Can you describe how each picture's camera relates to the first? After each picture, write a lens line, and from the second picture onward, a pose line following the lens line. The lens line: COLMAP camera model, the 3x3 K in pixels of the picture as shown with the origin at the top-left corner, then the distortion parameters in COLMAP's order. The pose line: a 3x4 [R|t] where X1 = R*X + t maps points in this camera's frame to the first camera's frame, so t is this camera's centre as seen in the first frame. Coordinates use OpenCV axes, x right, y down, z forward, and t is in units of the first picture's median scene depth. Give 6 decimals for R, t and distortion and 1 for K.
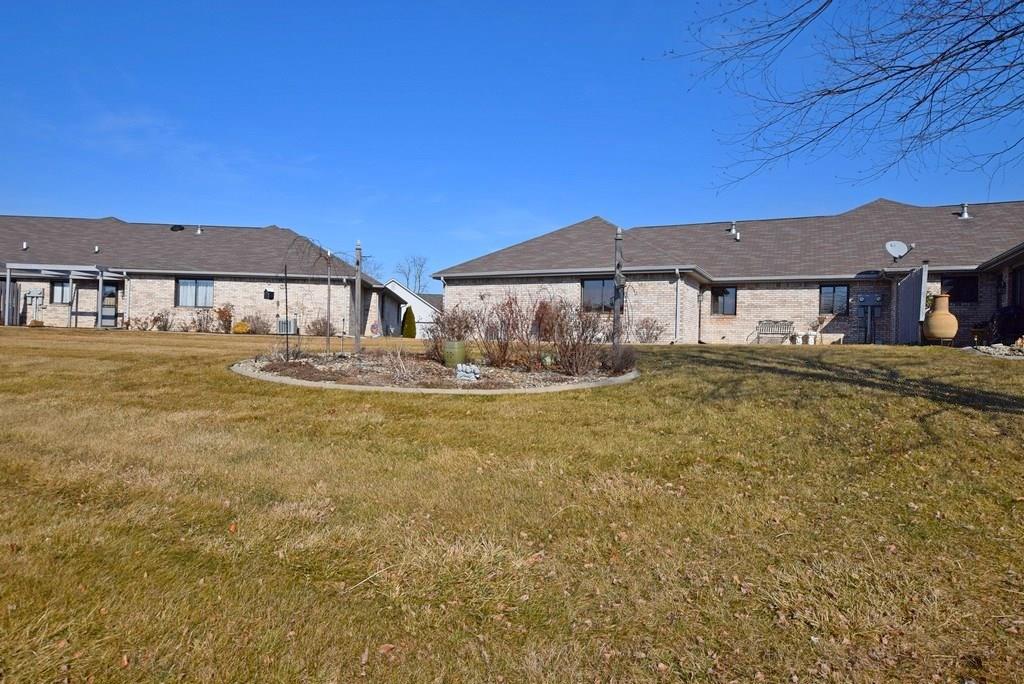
lens RADIAL K [[610.0, 0, 509.4], [0, 610.0, 344.9], [0, 0, 1]] dist [-0.018169, 0.006207]
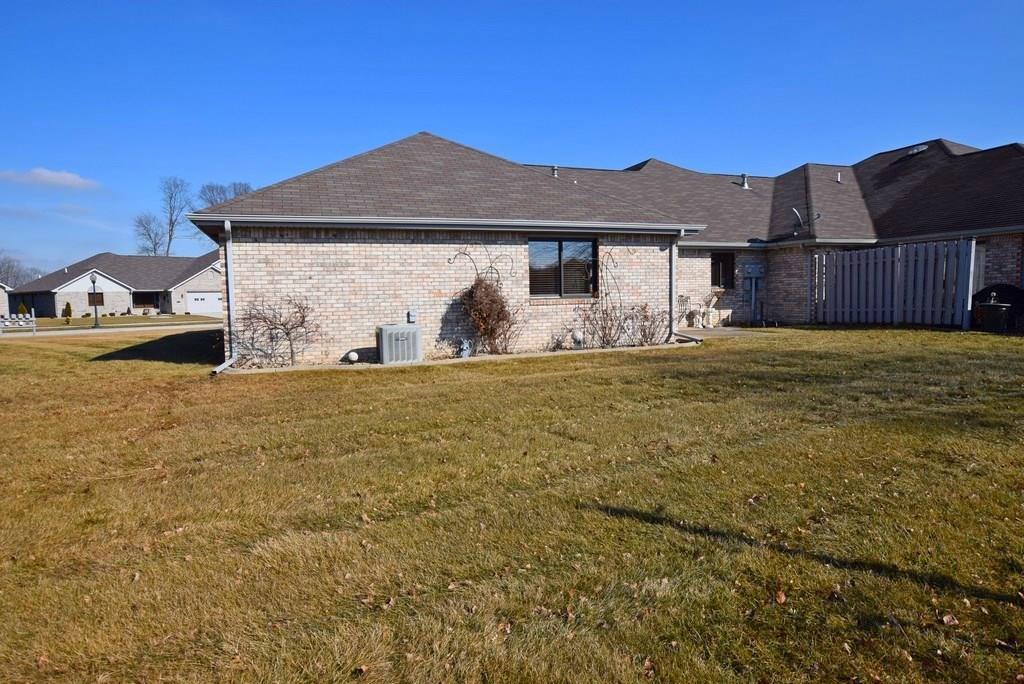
lens RADIAL K [[610.0, 0, 516.7], [0, 610.0, 337.7], [0, 0, 1]] dist [-0.018169, 0.006207]
pose [[0.680392, -0.089000, 0.727424, -0.311022], [0.038983, 0.995588, 0.085346, -0.063436], [-0.731811, -0.029711, 0.680860, 0.606137]]
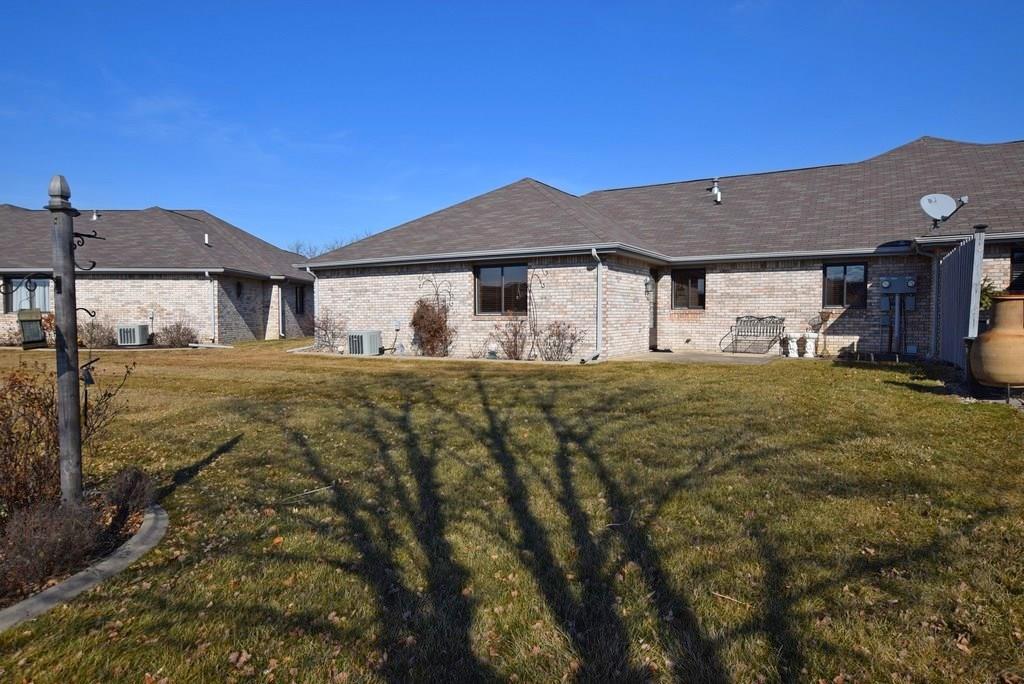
lens RADIAL K [[610.0, 0, 514.6], [0, 610.0, 346.3], [0, 0, 1]] dist [-0.018169, 0.006207]
pose [[0.997112, -0.021281, -0.072901, 0.211939], [0.024601, 0.998687, 0.044939, -0.045240], [0.071849, -0.046603, 0.996326, 0.290555]]
